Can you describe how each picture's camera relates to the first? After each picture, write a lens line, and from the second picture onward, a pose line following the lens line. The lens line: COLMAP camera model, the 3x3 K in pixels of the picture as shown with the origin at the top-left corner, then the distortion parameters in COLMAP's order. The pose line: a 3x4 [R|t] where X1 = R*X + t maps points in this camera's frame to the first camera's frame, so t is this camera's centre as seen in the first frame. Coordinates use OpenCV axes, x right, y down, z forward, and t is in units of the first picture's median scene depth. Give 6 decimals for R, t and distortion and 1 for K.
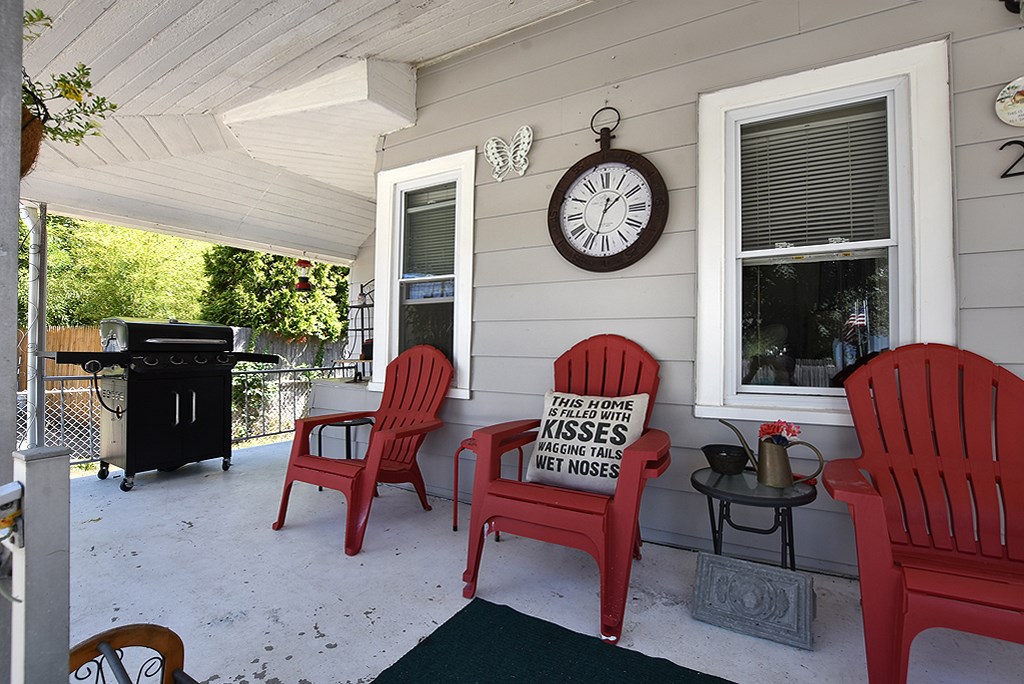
lens RADIAL K [[461.0, 0, 512.0], [0, 461.0, 342.0], [0, 0, 1]] dist [-0.033439, 0.008108]
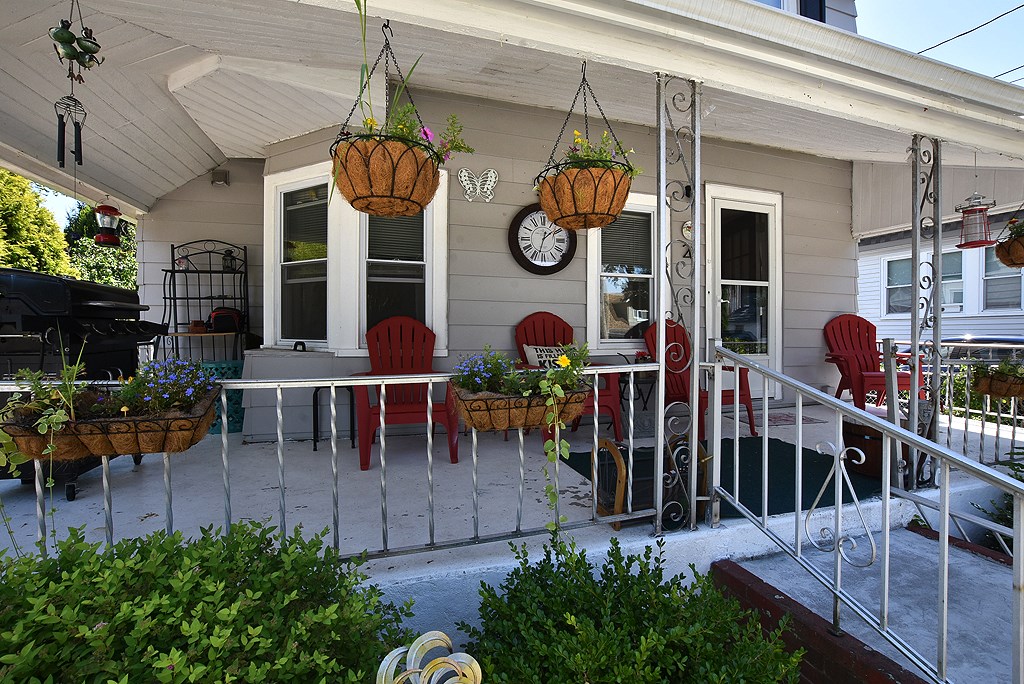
lens RADIAL K [[455.9, 0, 512.0], [0, 455.9, 342.0], [0, 0, 1]] dist [-0.031950, 0.000373]
pose [[0.670232, -0.022835, 0.741800, -1.100788], [-0.012774, 0.999024, 0.042295, 0.025608], [-0.742041, -0.037823, 0.669286, -0.057428]]
